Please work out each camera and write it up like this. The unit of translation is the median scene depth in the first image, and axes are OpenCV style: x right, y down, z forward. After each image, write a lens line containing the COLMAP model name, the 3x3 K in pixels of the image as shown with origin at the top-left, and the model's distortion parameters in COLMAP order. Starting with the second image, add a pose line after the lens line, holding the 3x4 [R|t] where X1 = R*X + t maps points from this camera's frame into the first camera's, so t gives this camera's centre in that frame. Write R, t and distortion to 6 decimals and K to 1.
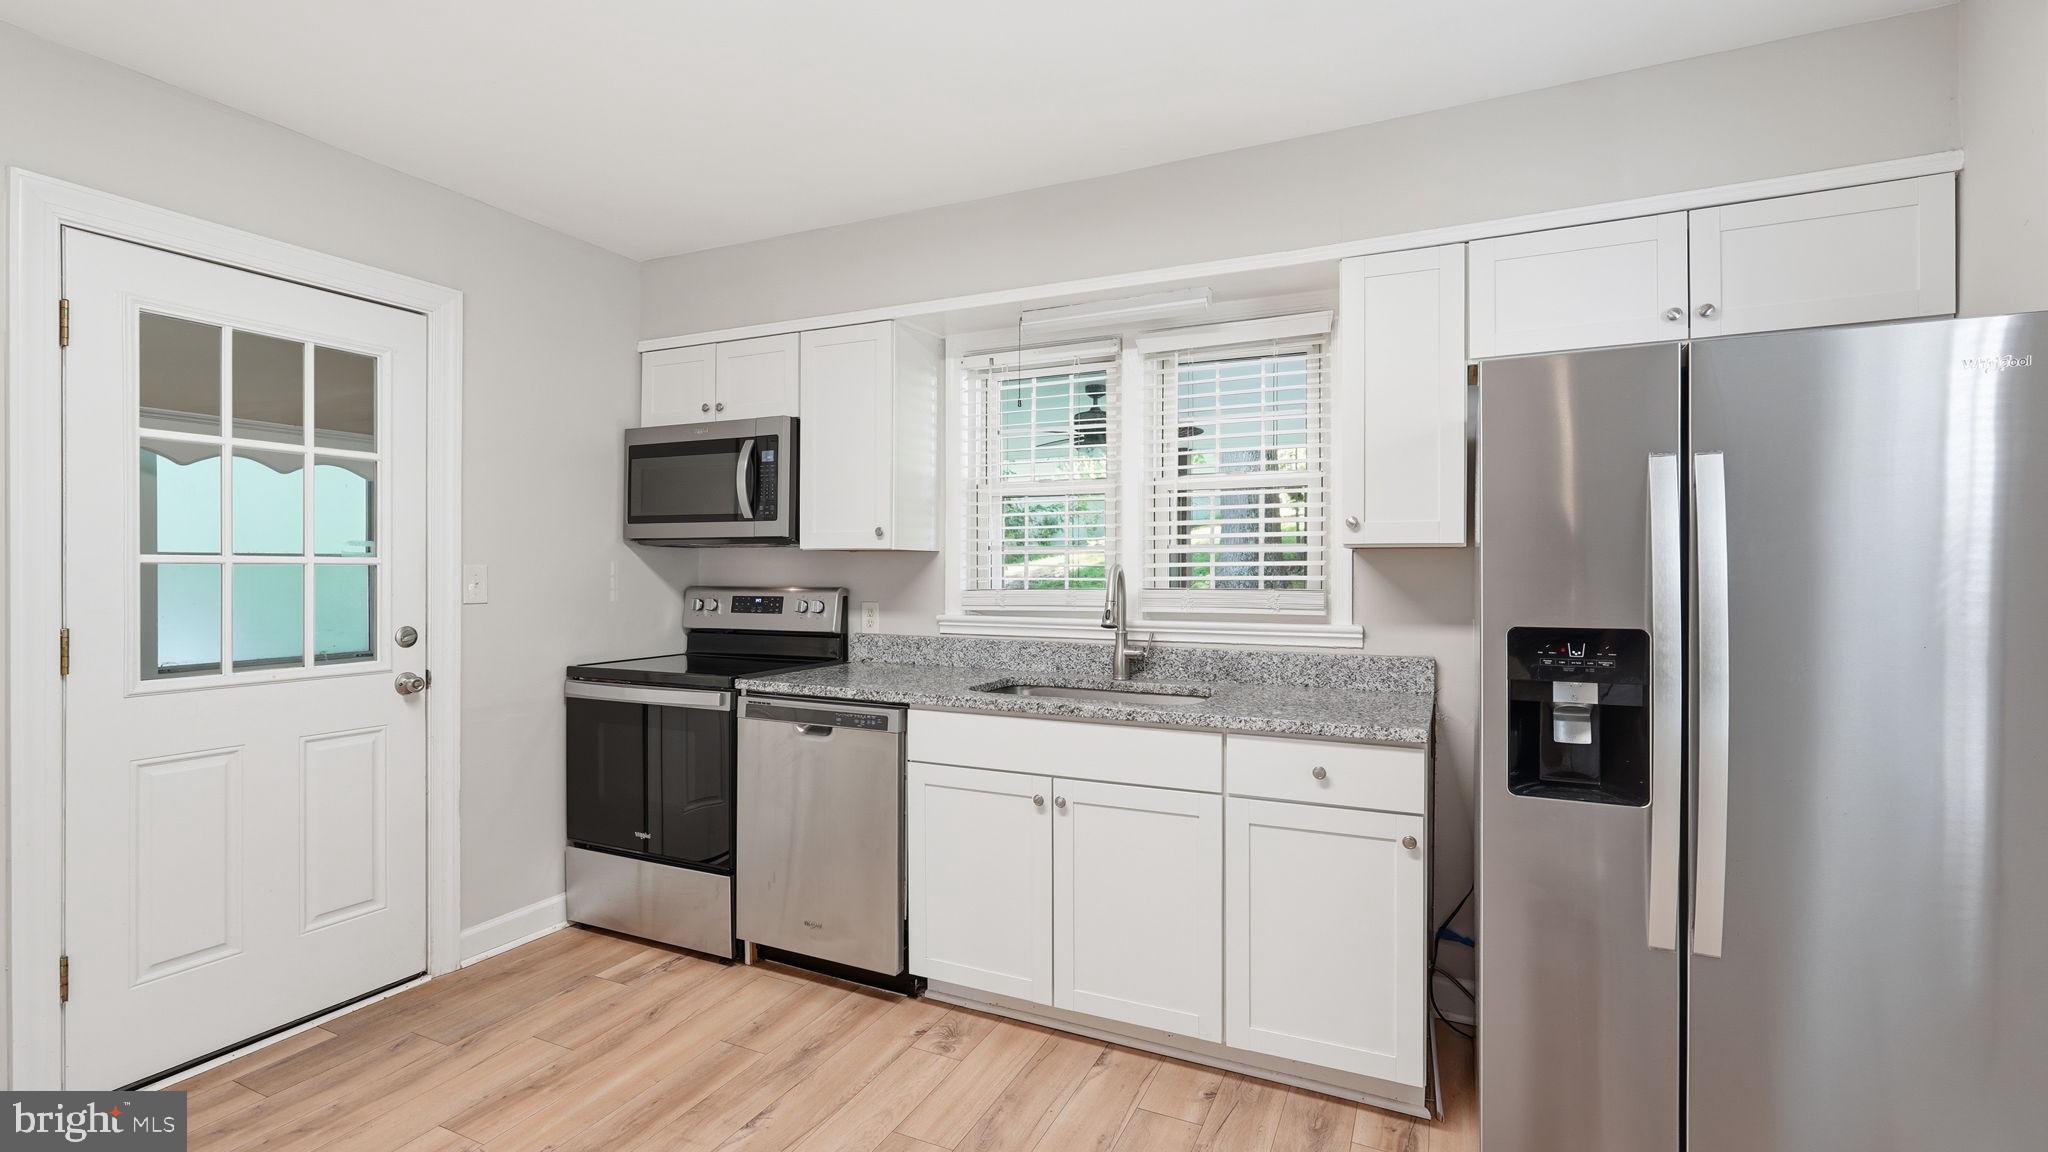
lens RADIAL K [[925.5, 0, 1015.1], [0, 925.5, 576.0], [0, 0, 1]] dist [-0.004172, 0.000199]
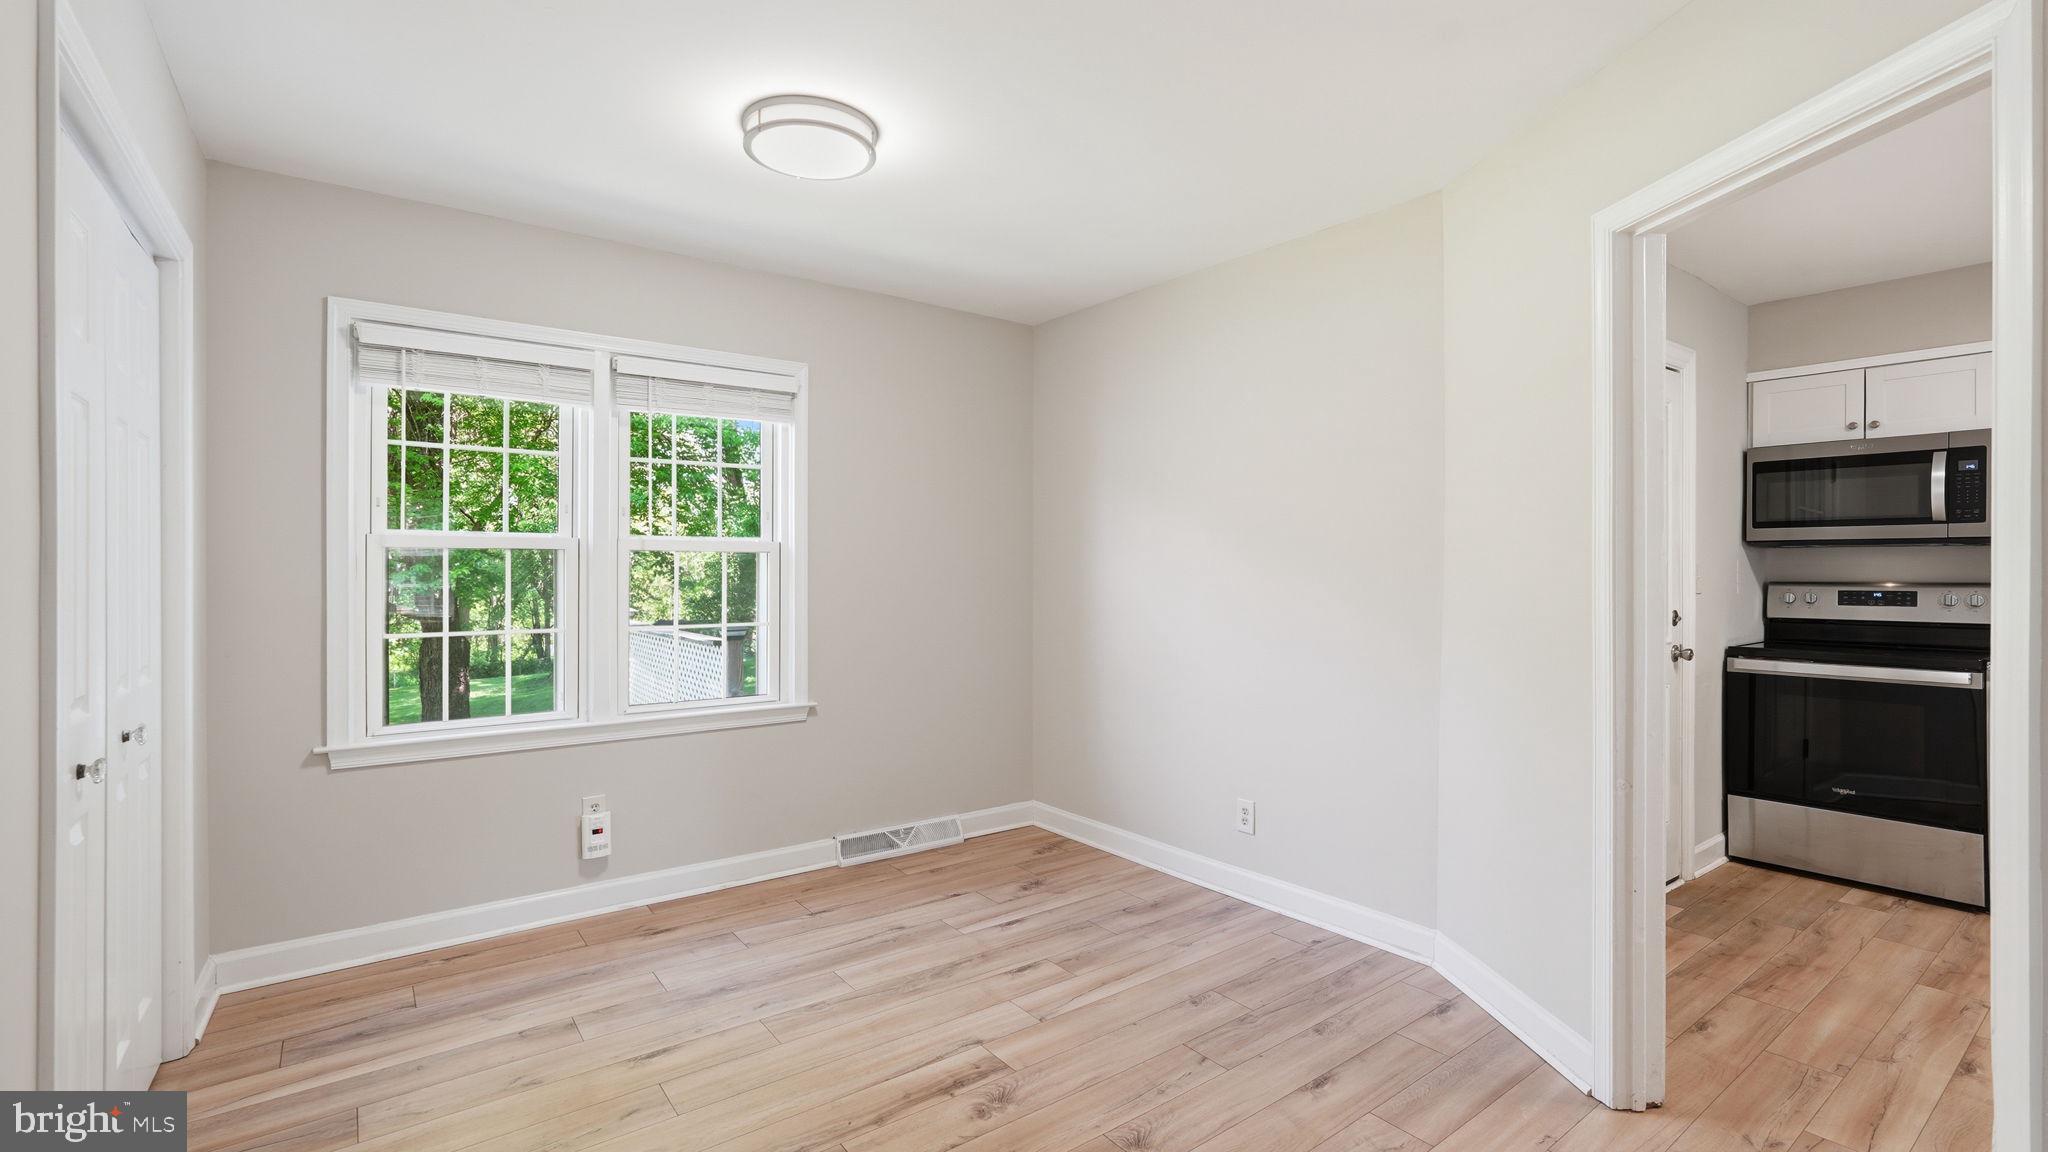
lens RADIAL K [[915.7, 0, 1017.2], [0, 915.7, 568.1], [0, 0, 1]] dist [-0.007577, 0.000611]
pose [[0.886171, -0.002913, -0.463349, -0.797777], [-0.002760, 0.999929, -0.011566, 0.011518], [0.463350, 0.011528, 0.886101, -0.524371]]
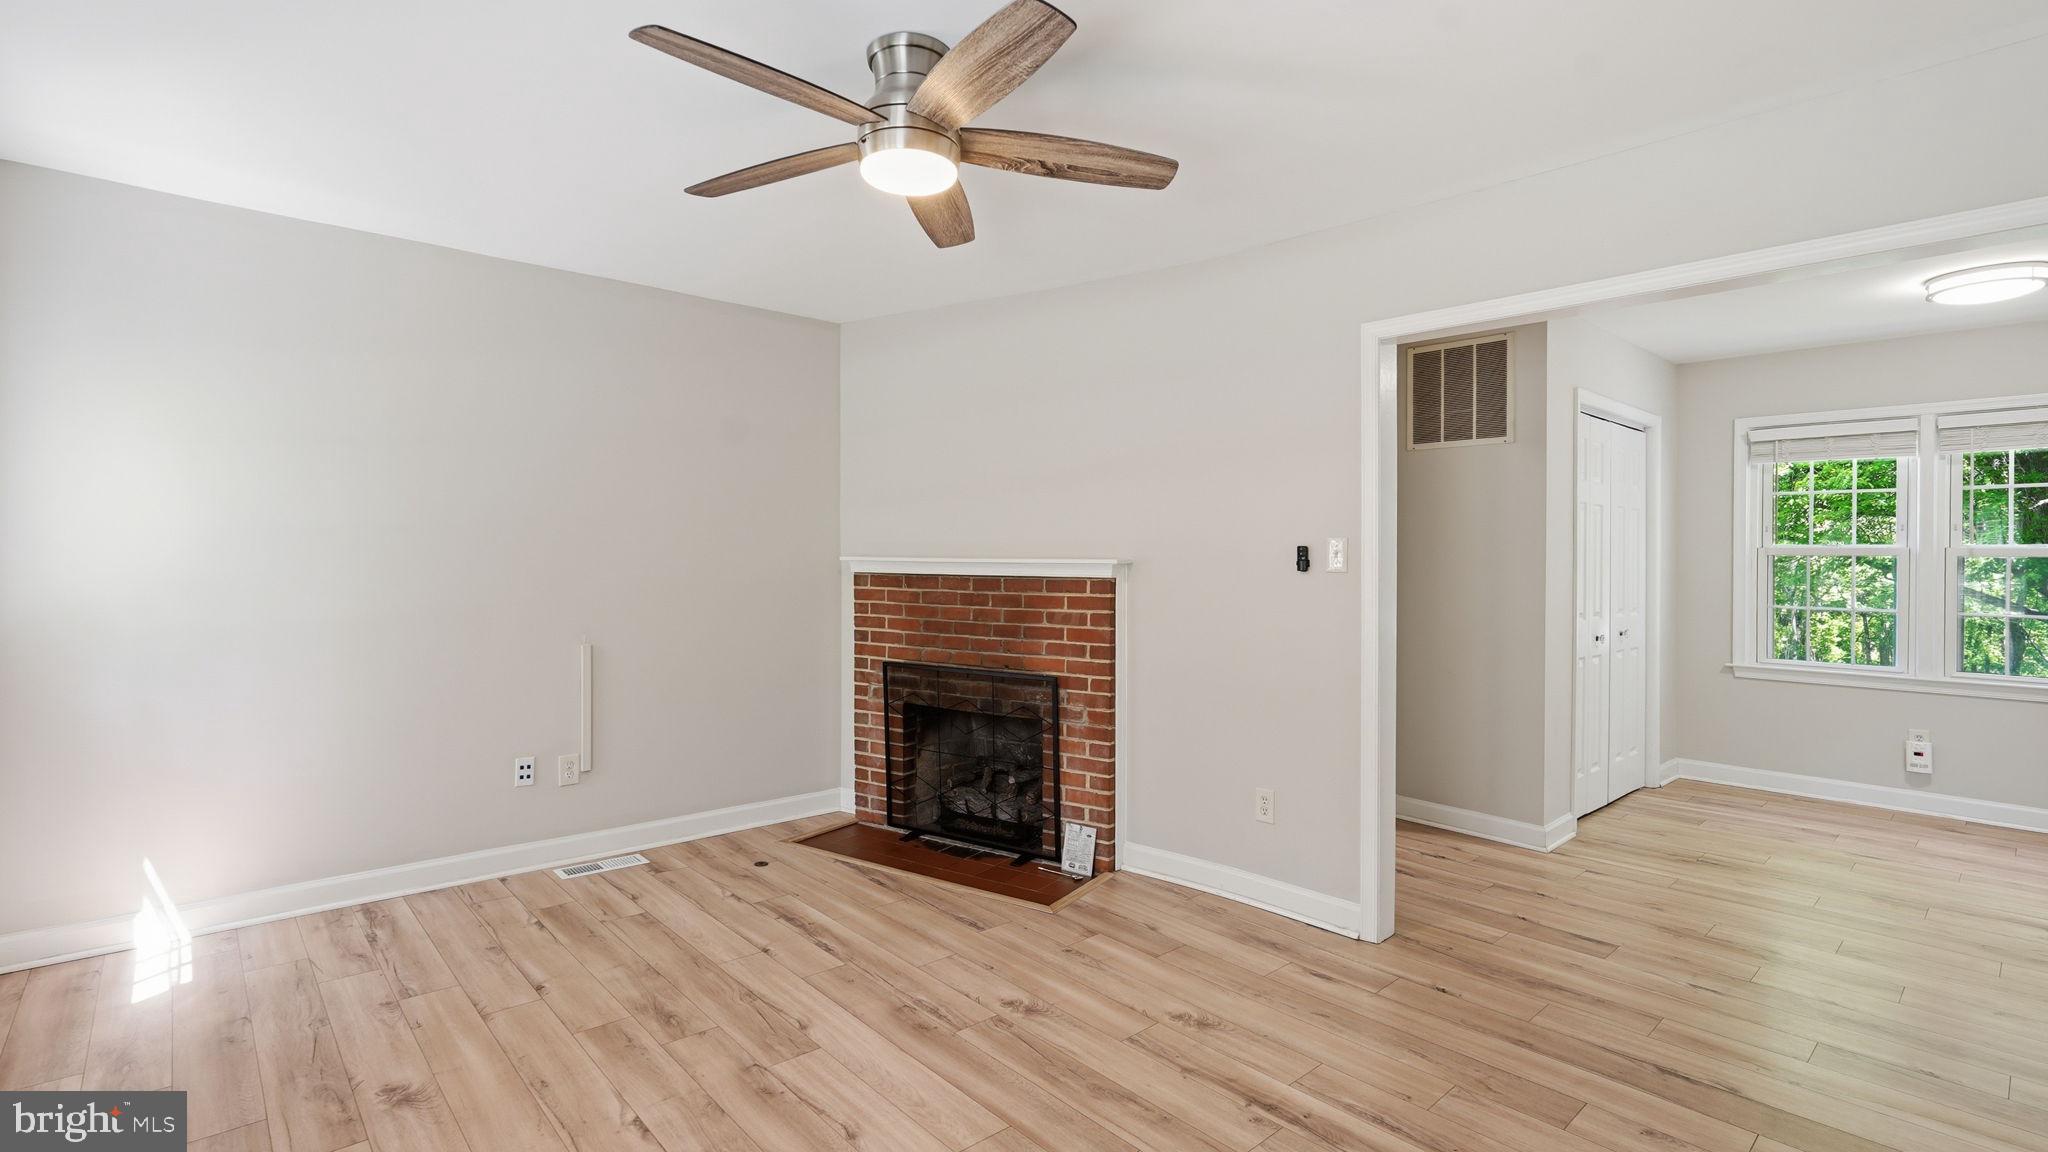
lens RADIAL K [[939.2, 0, 1025.8], [0, 939.2, 568.5], [0, 0, 1]] dist [0.001796, 0.001102]
pose [[-0.370814, 0.004409, -0.928697, 0.268350], [-0.019619, 0.999728, 0.012580, 0.009192], [0.928500, 0.022885, -0.370627, -0.606665]]
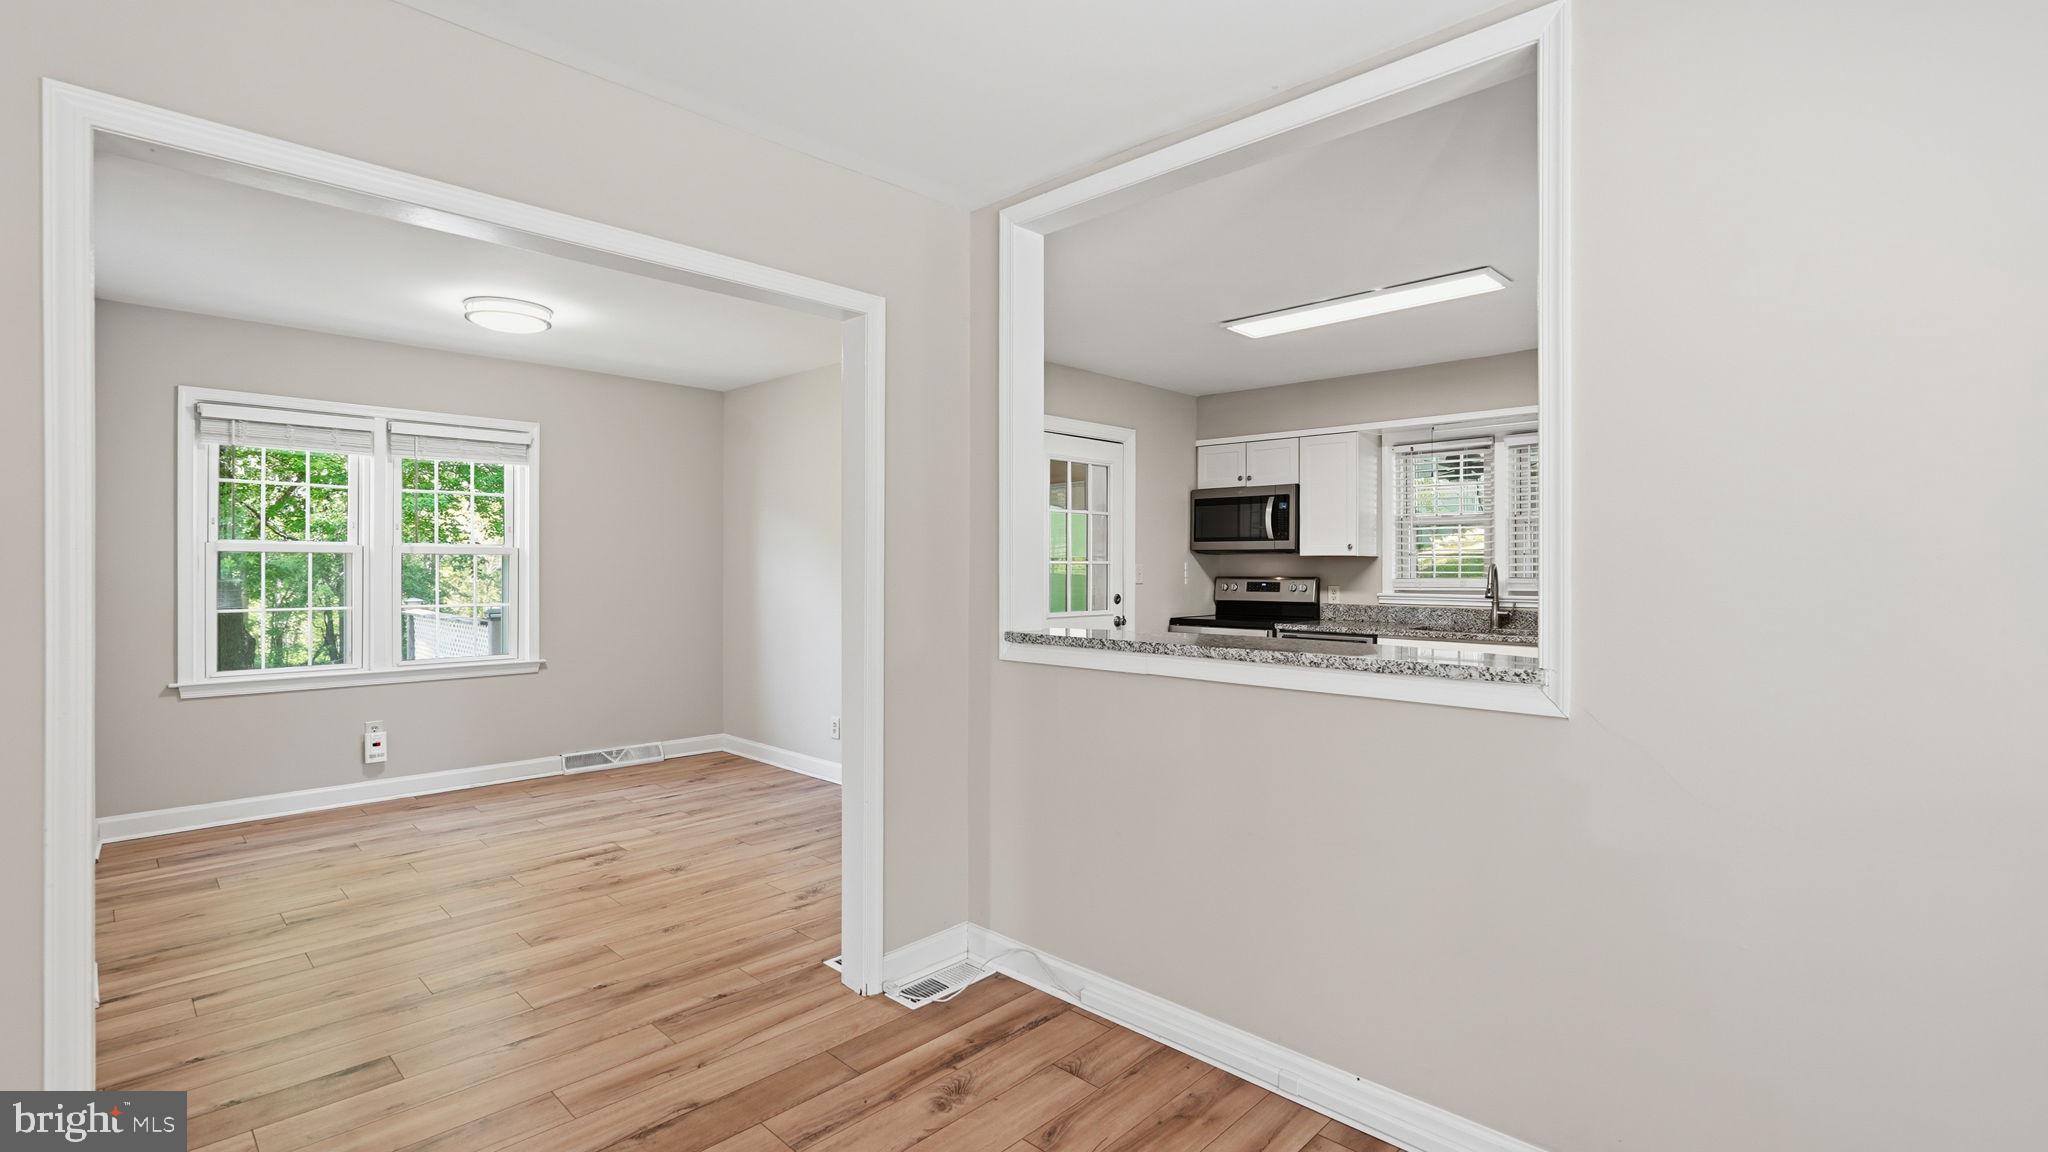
lens RADIAL K [[931.0, 0, 1020.3], [0, 931.0, 566.3], [0, 0, 1]] dist [-0.005120, 0.001536]
pose [[0.947264, 0.000463, -0.320453, -0.172227], [-0.003974, 0.999939, -0.010305, 0.013507], [0.320429, 0.011035, 0.947208, -0.959680]]
